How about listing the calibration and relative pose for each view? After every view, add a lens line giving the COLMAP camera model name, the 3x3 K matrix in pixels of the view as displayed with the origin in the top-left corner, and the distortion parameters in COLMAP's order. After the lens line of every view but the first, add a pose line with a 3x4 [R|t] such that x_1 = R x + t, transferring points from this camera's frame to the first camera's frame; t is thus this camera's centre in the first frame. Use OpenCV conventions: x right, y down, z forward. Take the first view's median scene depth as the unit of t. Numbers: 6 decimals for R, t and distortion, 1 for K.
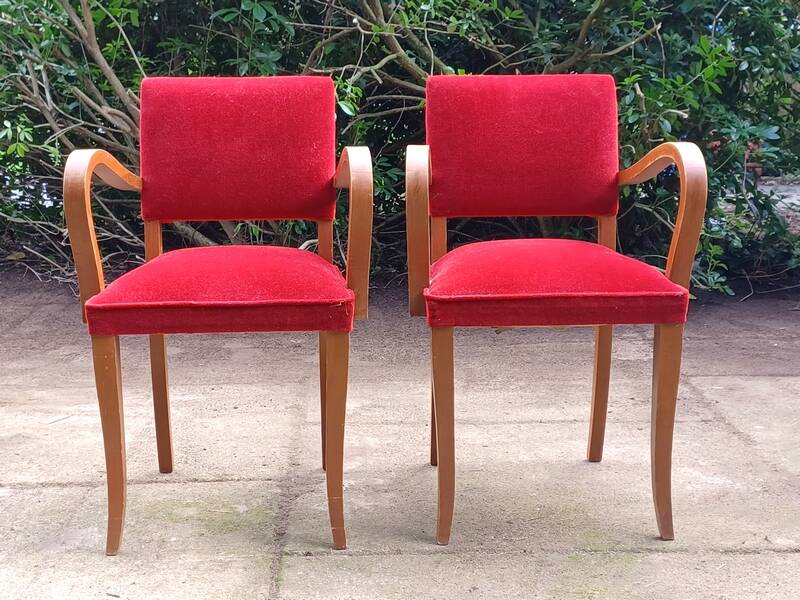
lens RADIAL K [[1335.4, 0, 398.1], [0, 1335.4, 298.7], [0, 0, 1]] dist [0.090405, 0.000000]
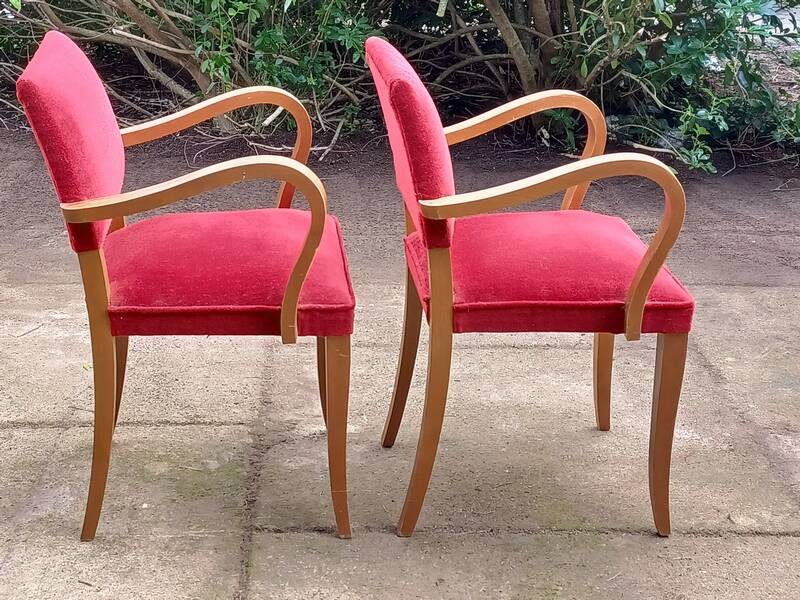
lens RADIAL K [[1335.4, 0, 398.5], [0, 1335.4, 297.6], [0, 0, 1]] dist [0.090405, 0.000000]
pose [[0.999576, 0.021571, 0.019546, 0.000012], [-0.024824, 0.982355, 0.185372, -0.146734], [-0.015203, -0.185778, 0.982474, 0.030640]]
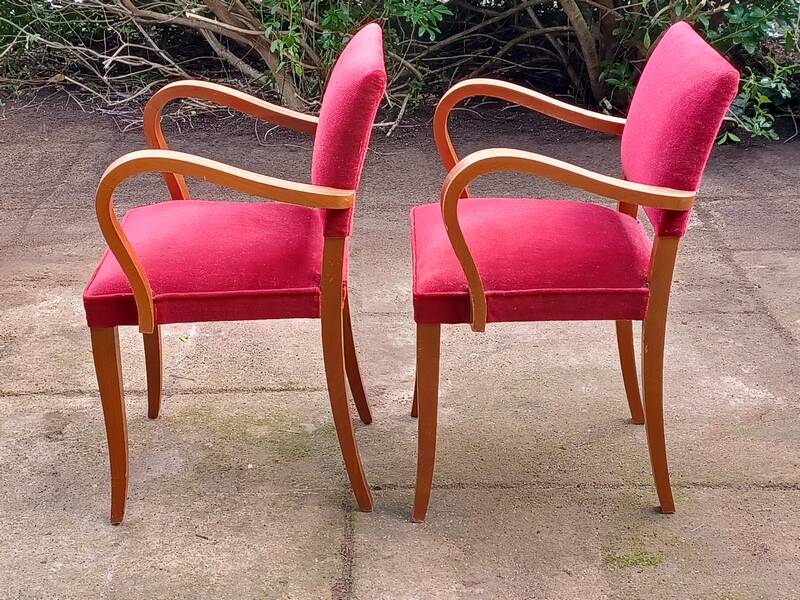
lens RADIAL K [[1335.4, 0, 396.3], [0, 1335.4, 302.8], [0, 0, 1]] dist [0.090405, 0.000000]
pose [[0.999882, 0.005119, -0.014515, -0.031149], [-0.001960, 0.977737, 0.209823, -0.153438], [0.015266, -0.209769, 0.977632, -0.016551]]
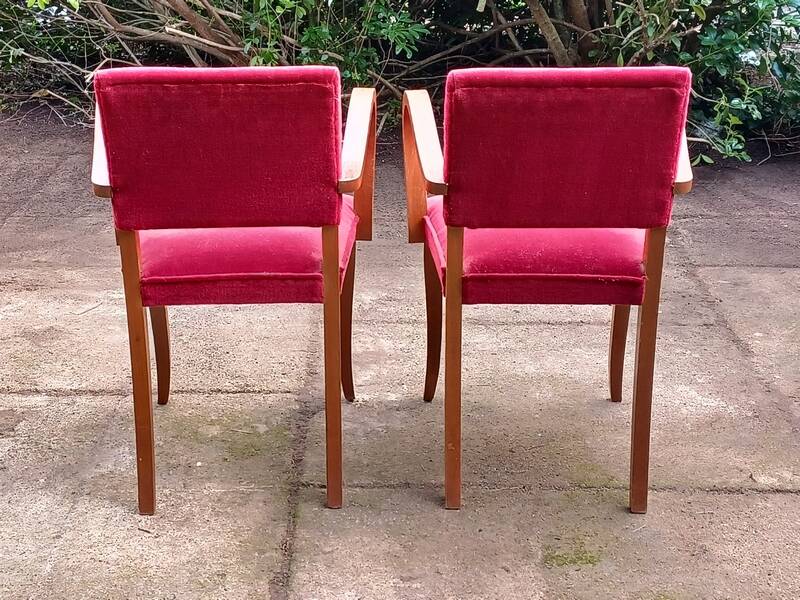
lens RADIAL K [[1335.4, 0, 398.2], [0, 1335.4, 300.6], [0, 0, 1]] dist [0.090405, 0.000000]
pose [[0.999675, 0.019582, -0.016299, 0.006811], [-0.016271, 0.982983, 0.182976, -0.131773], [0.019605, -0.182651, 0.982982, -0.027112]]
